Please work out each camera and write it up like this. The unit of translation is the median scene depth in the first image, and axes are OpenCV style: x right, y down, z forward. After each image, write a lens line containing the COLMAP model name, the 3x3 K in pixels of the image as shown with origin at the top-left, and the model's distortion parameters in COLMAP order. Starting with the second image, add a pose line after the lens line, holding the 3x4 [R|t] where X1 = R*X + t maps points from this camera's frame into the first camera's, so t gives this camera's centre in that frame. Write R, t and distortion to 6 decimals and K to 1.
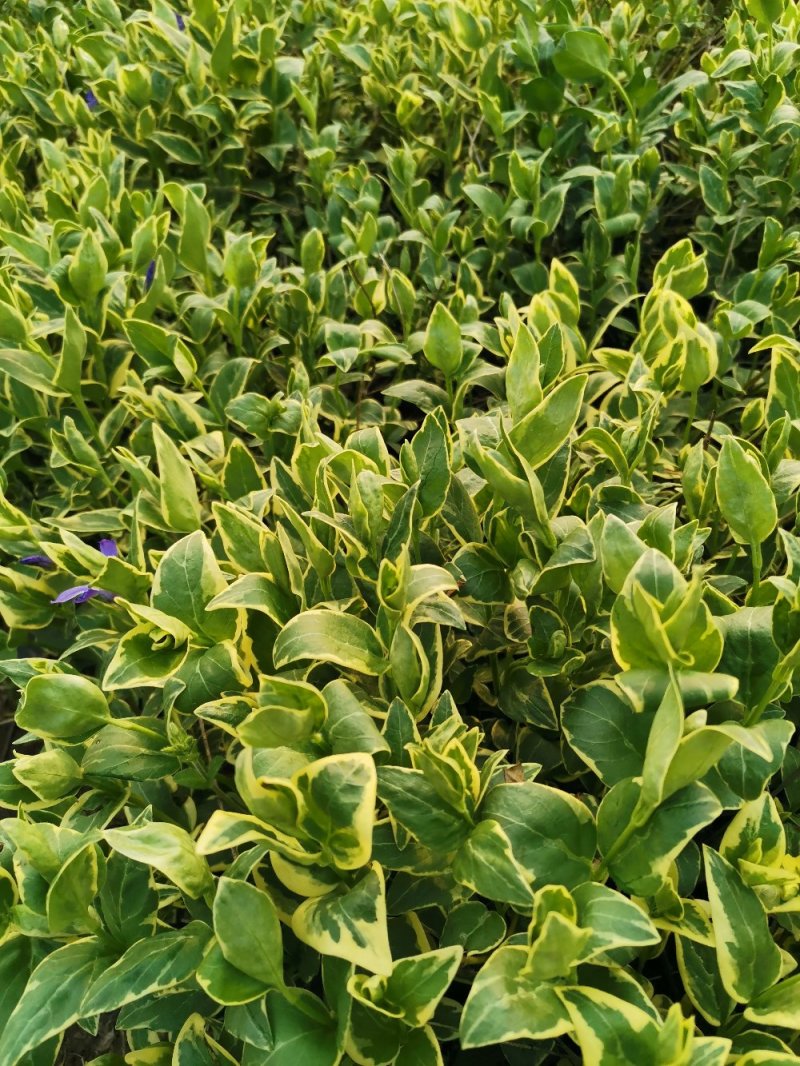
lens RADIAL K [[714.3, 0, 400.0], [0, 714.3, 533.0], [0, 0, 1]] dist [-0.002022, -0.003084]
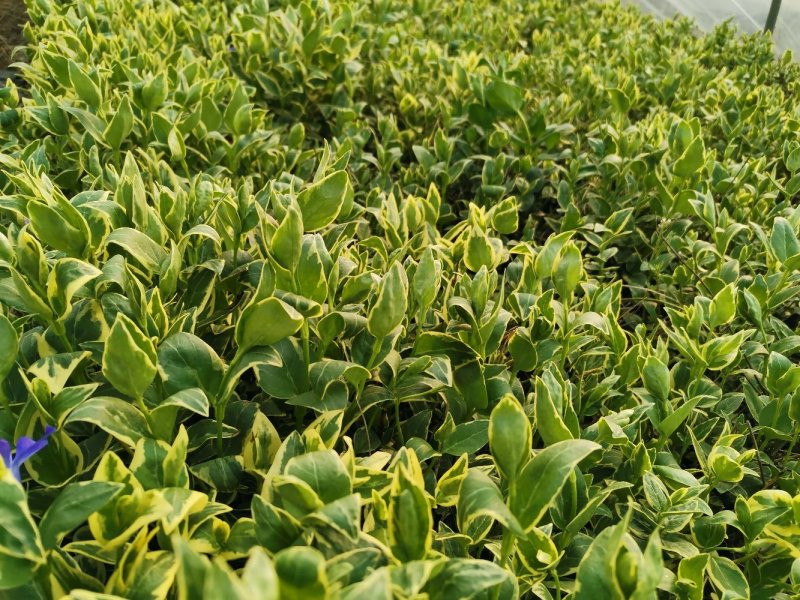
lens RADIAL K [[536.1, 0, 400.0], [0, 536.1, 300.0], [0, 0, 1]] dist [-0.002022, -0.003084]
pose [[0.947565, 0.315278, -0.052158, 0.246395], [-0.318132, 0.915240, -0.247242, 0.156142], [-0.030213, 0.250871, 0.967549, -0.096716]]
